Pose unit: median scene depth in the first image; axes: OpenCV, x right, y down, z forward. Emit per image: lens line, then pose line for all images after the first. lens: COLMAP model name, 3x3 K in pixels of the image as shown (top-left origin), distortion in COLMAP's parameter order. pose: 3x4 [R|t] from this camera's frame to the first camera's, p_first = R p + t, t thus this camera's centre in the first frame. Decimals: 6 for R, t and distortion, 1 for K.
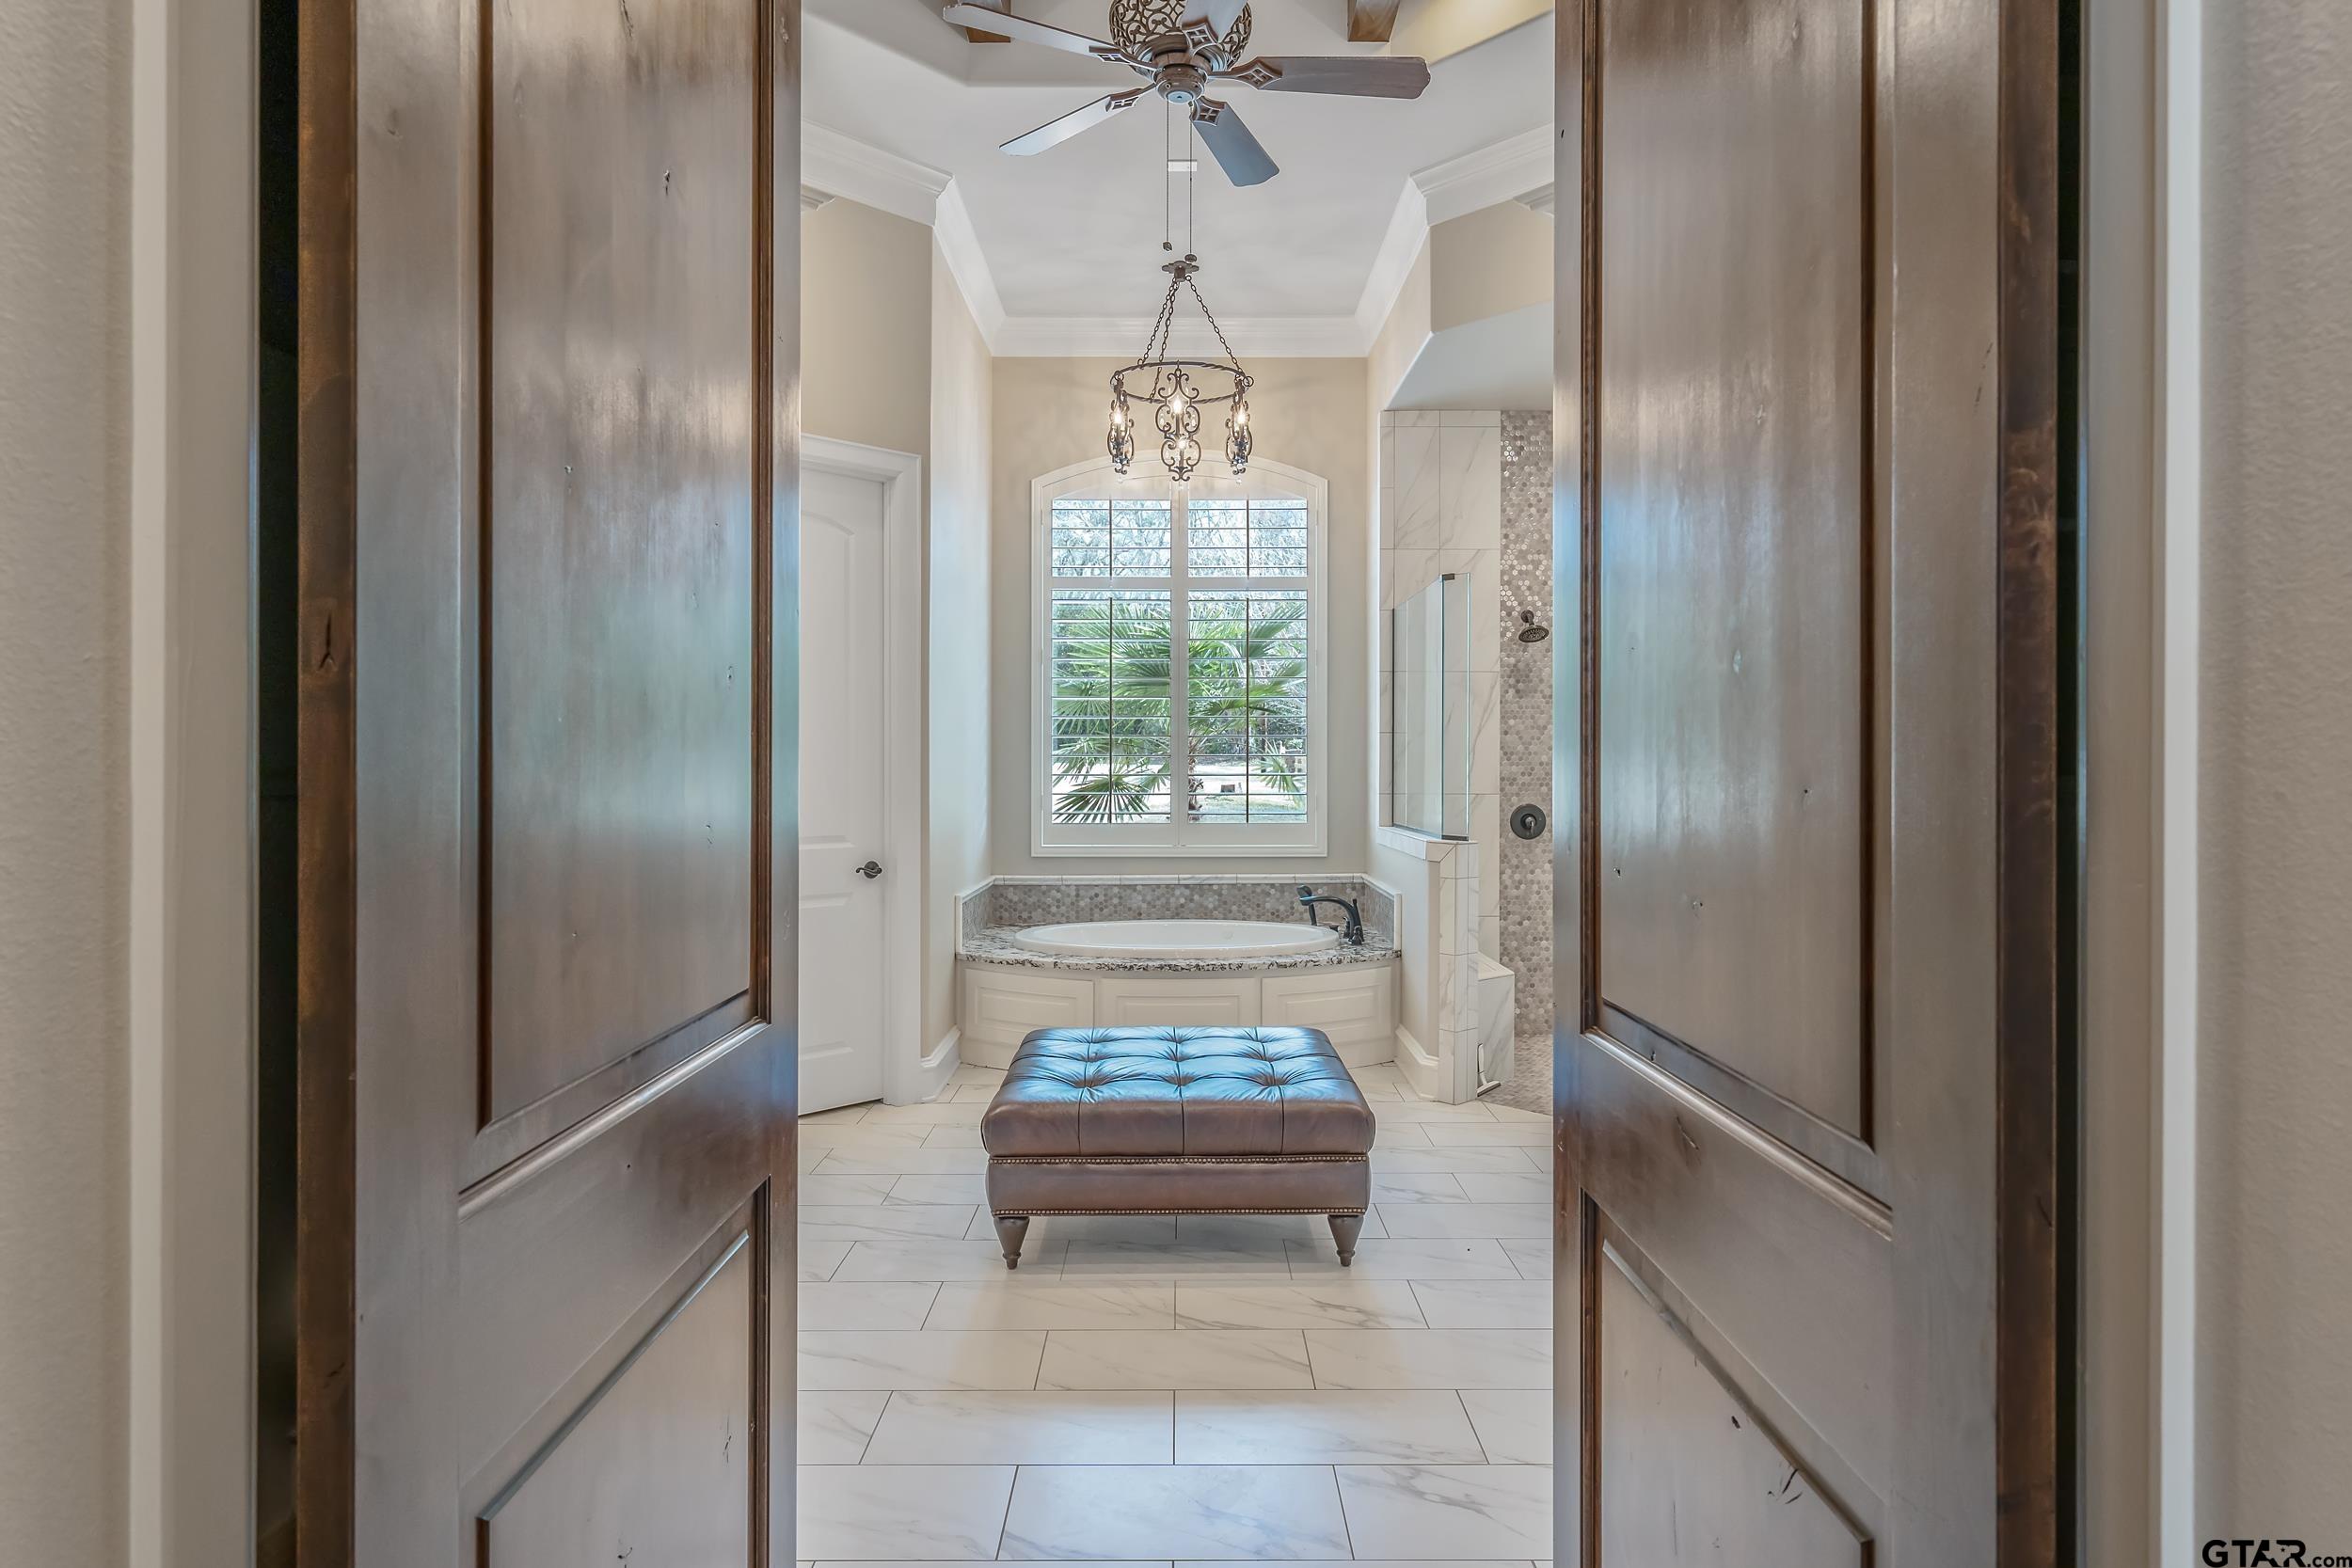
lens RADIAL K [[1339.9, 0, 1178.4], [0, 1339.9, 780.2], [0, 0, 1]] dist [0.000459, 0.000029]
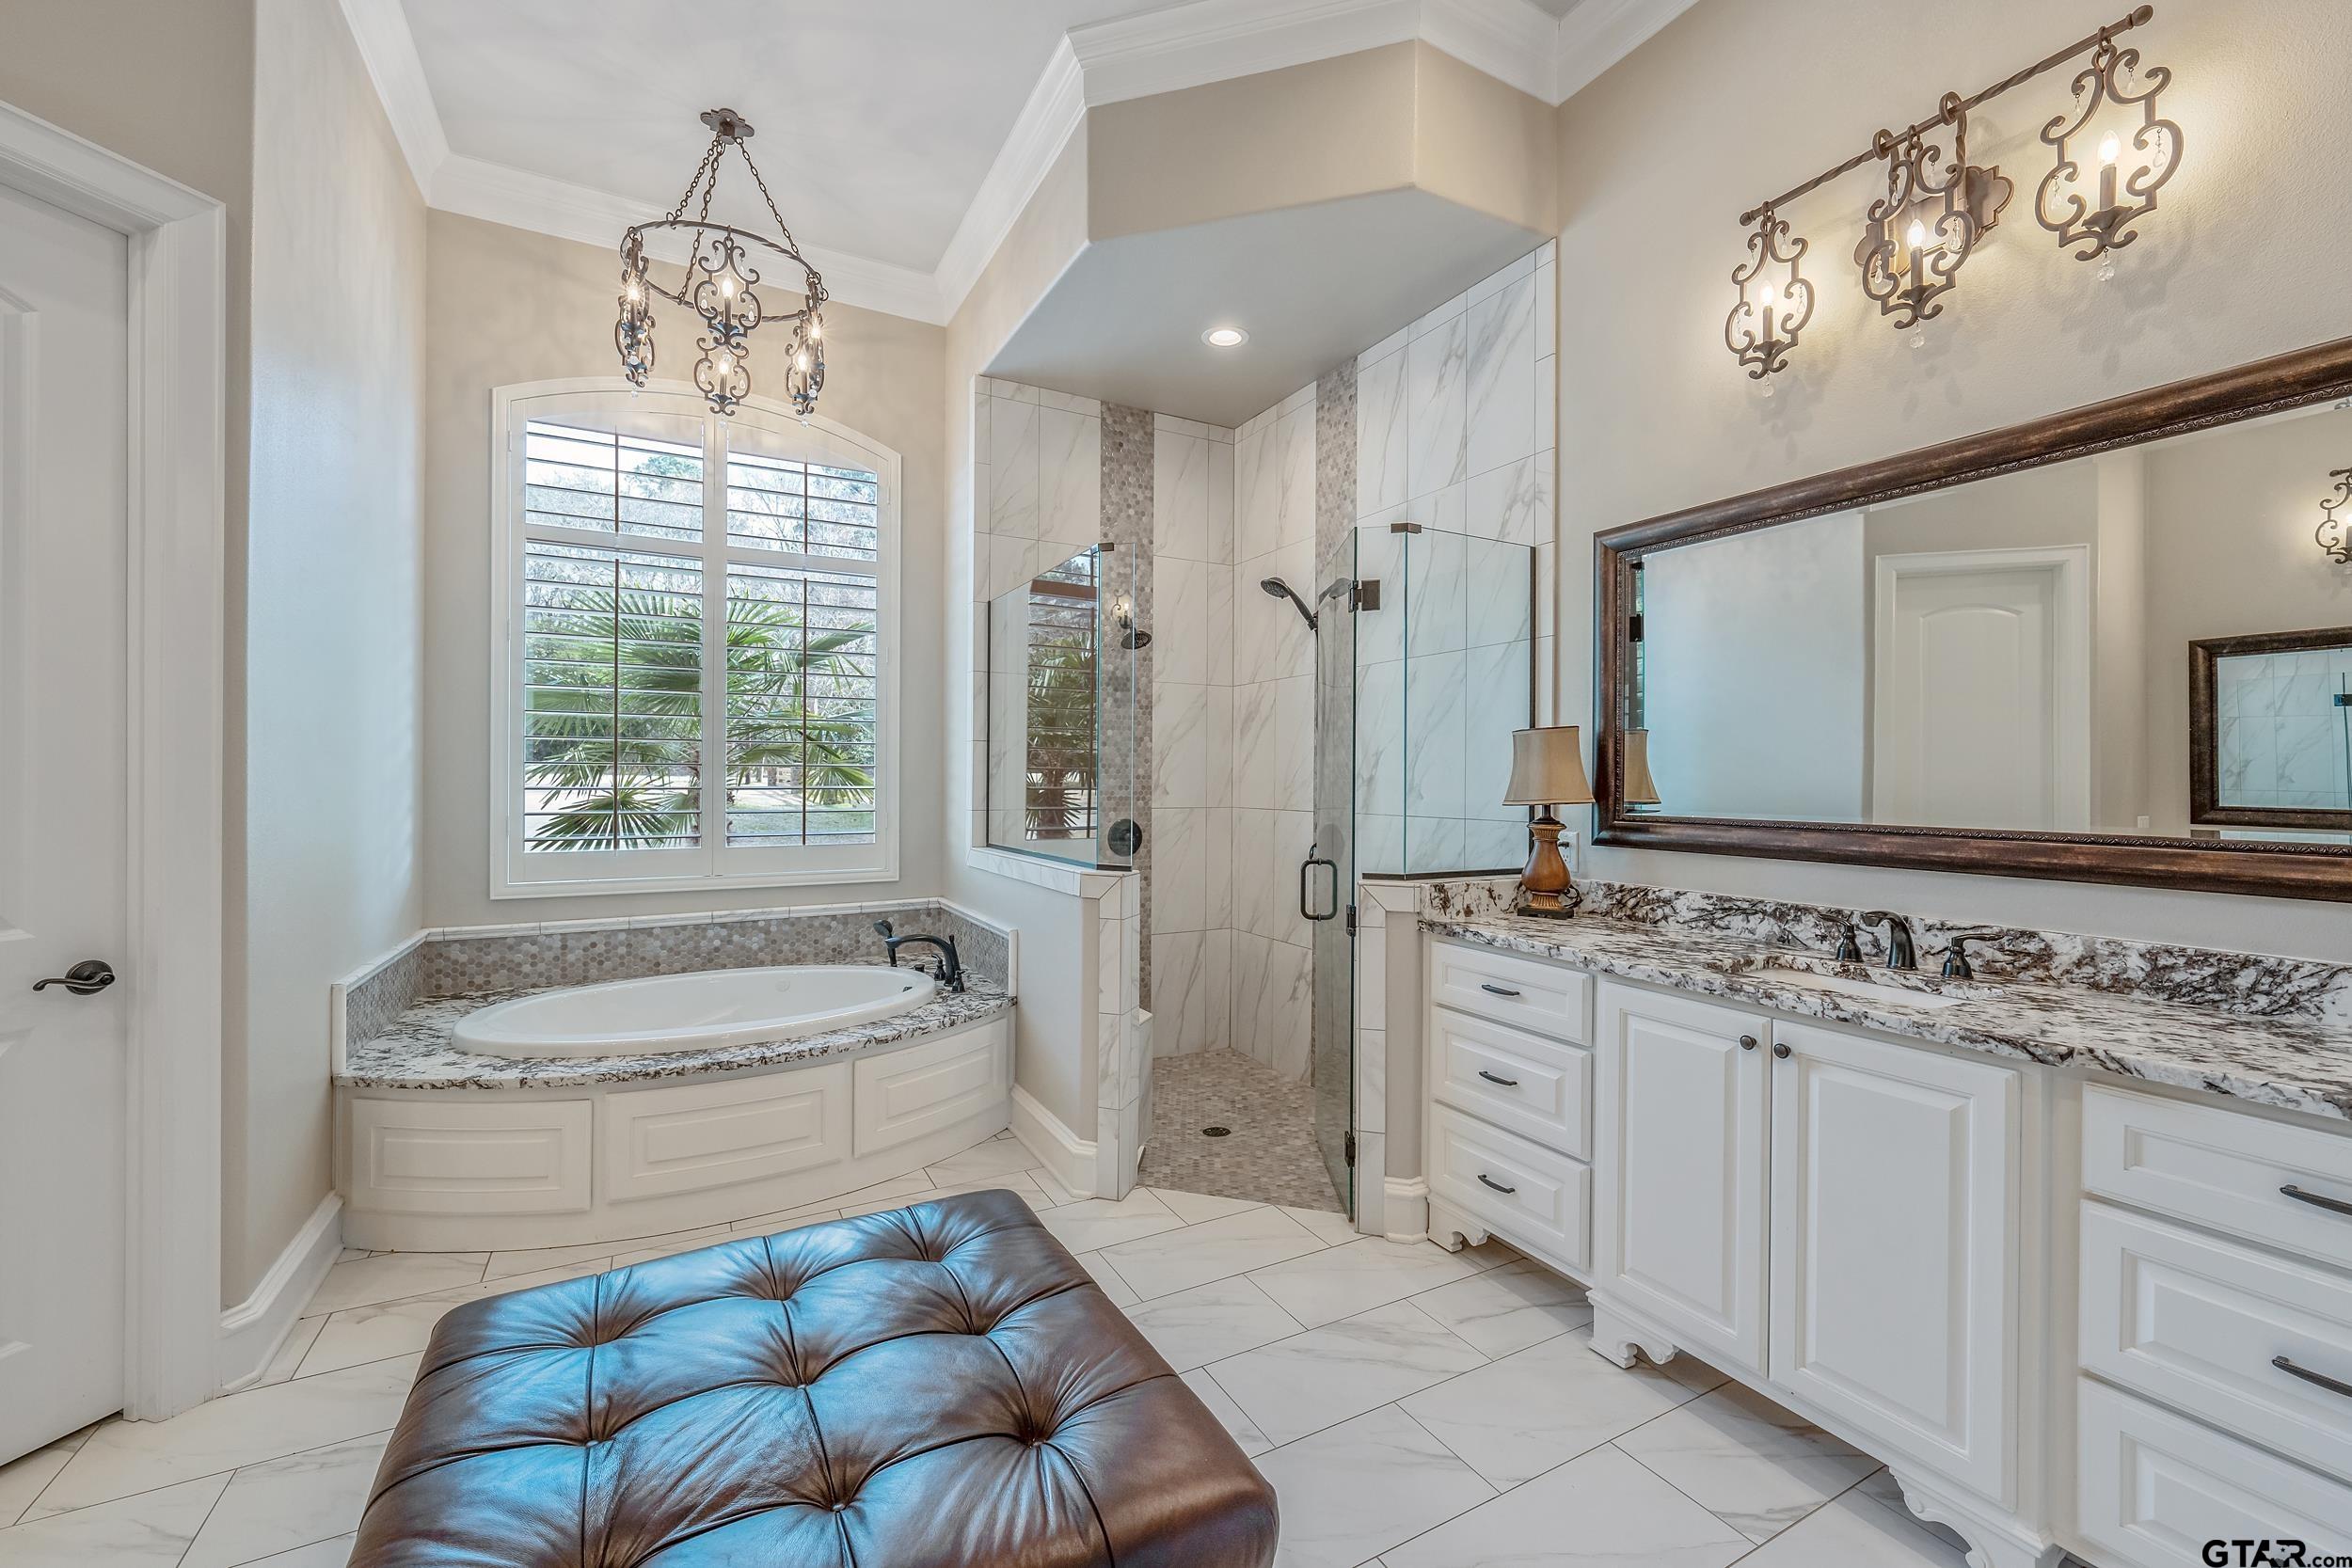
lens RADIAL K [[948.8, 0, 1178.8], [0, 948.8, 782.3], [0, 0, 1]] dist [-0.004615, 0.000320]
pose [[0.877922, 0.001998, 0.478799, -0.028860], [0.001225, 0.999979, -0.006420, -0.004081], [-0.478801, 0.006223, 0.877901, 0.392658]]
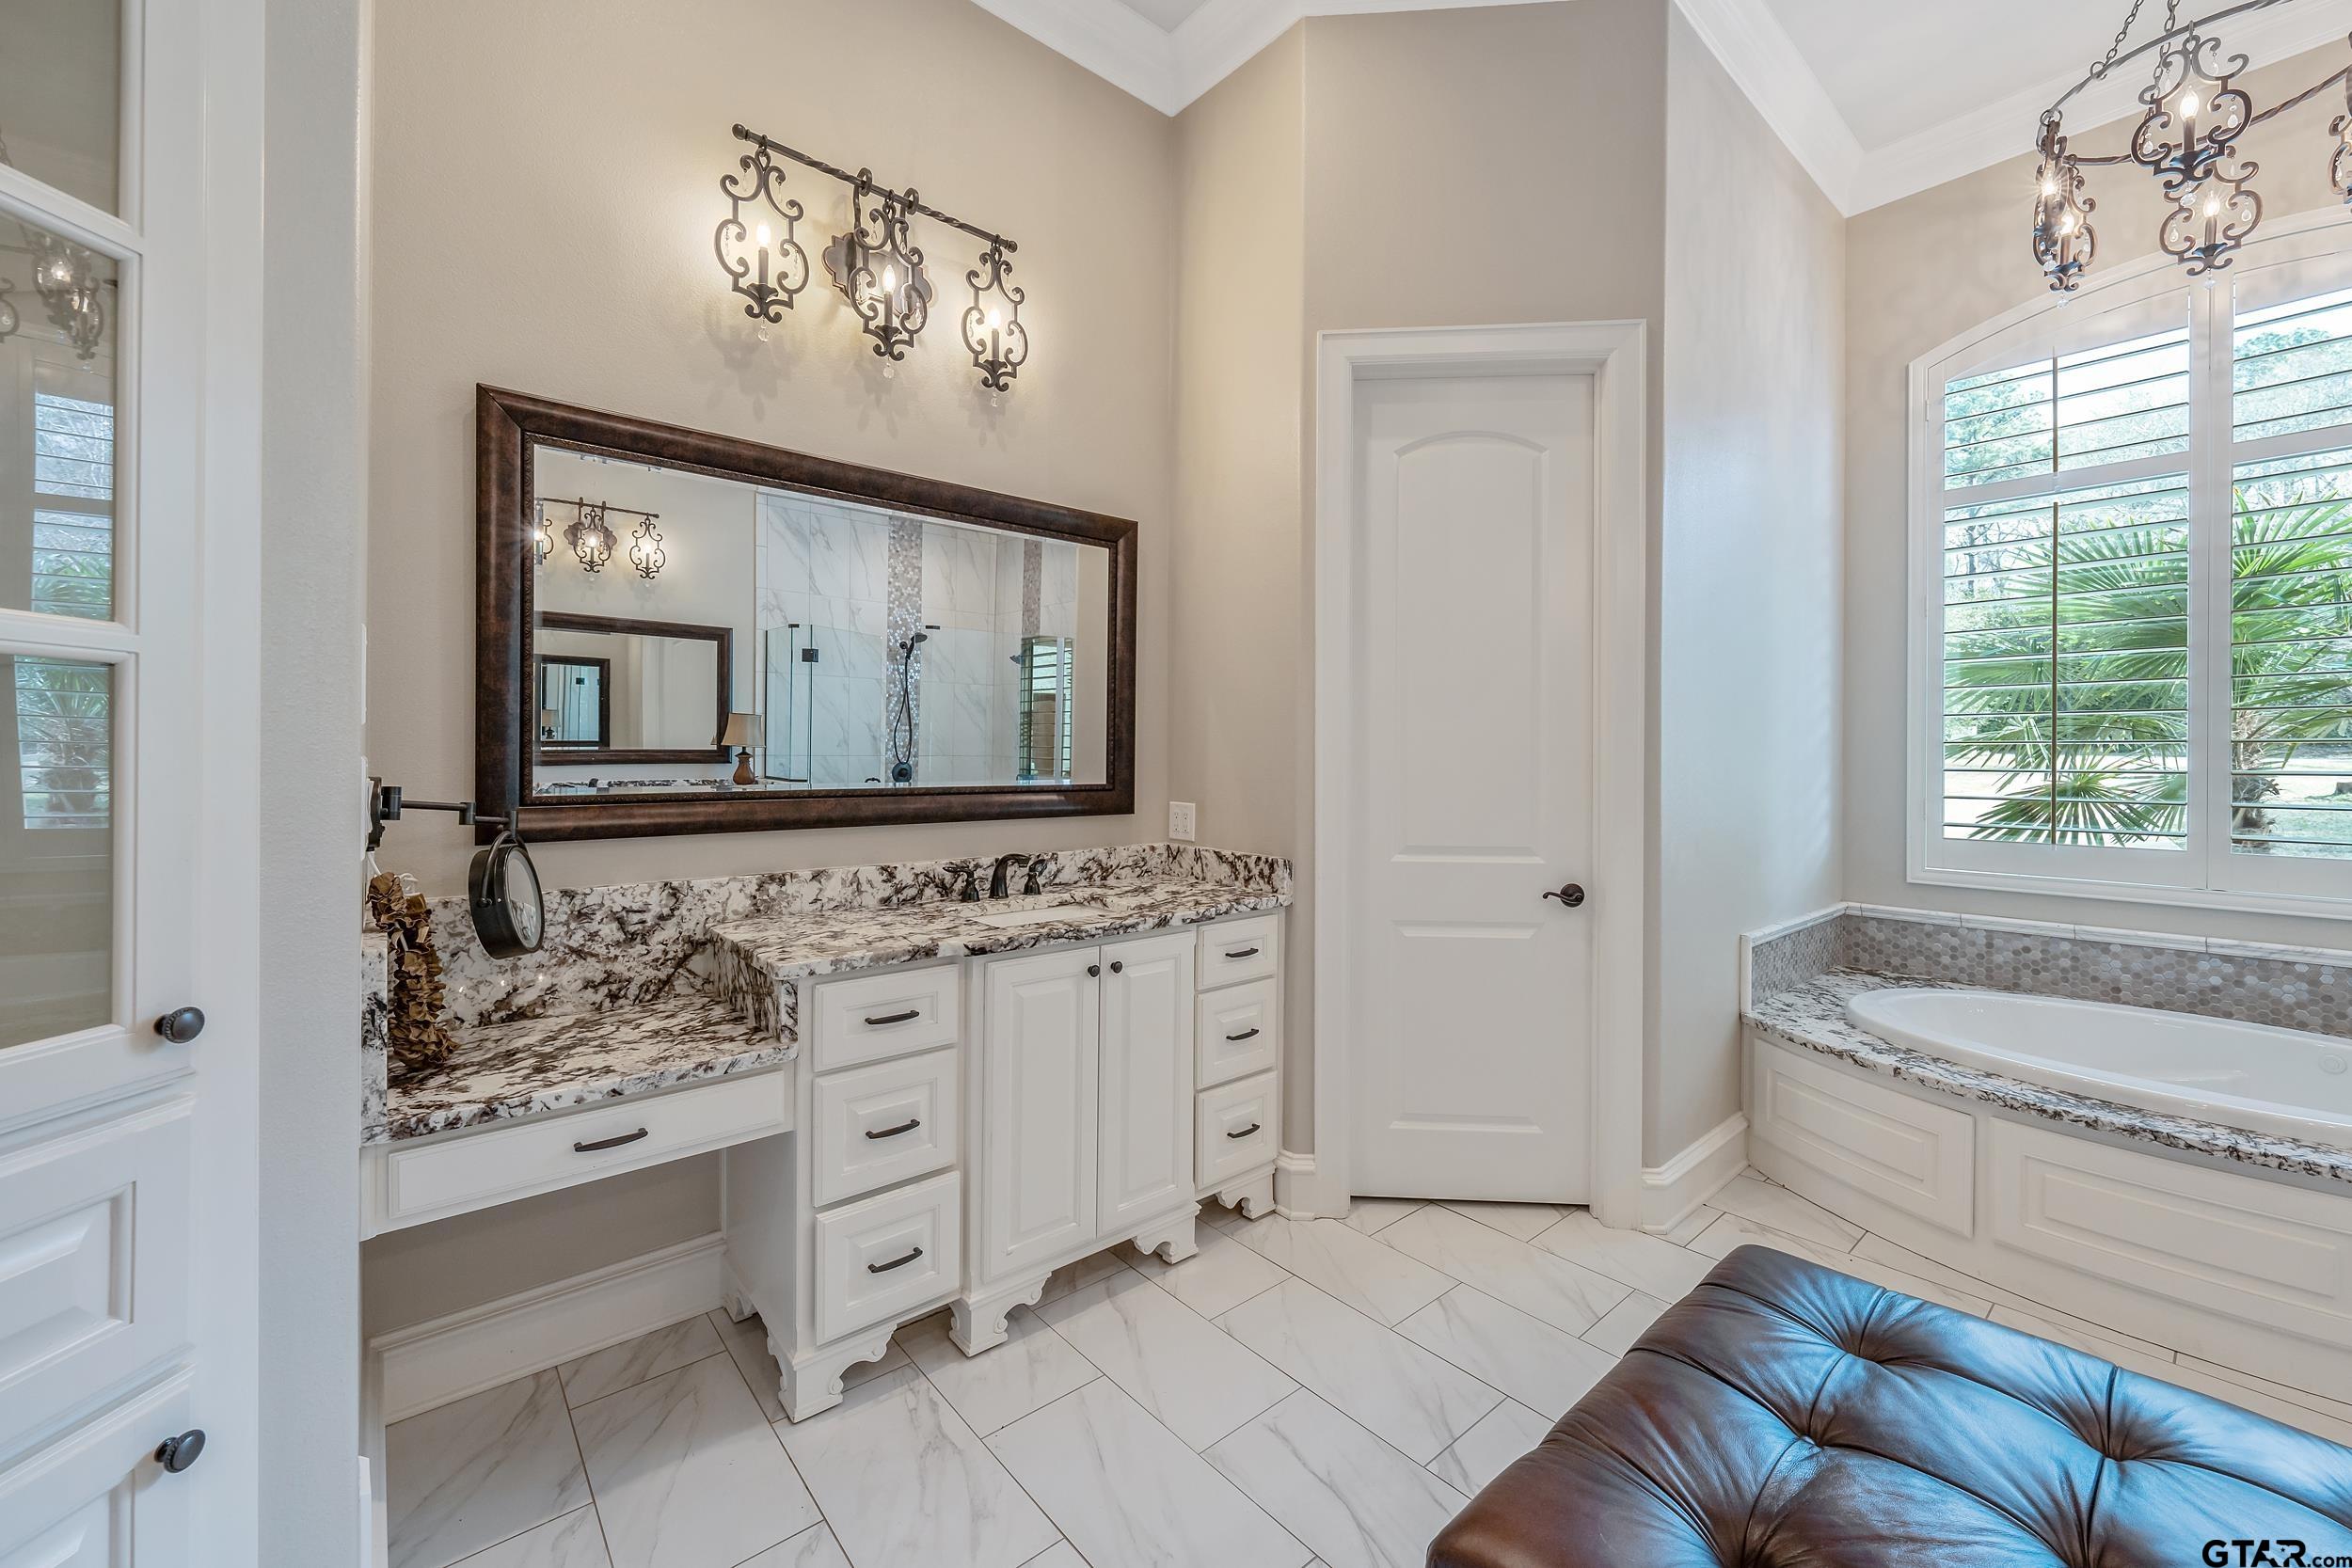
lens RADIAL K [[932.7, 0, 1179.9], [0, 932.7, 757.2], [0, 0, 1]] dist [-0.003403, 0.000348]
pose [[0.649124, 0.002995, -0.760677, 0.019564], [-0.011363, 0.999919, -0.005759, -0.003775], [0.760598, 0.012382, 0.649105, 0.403756]]
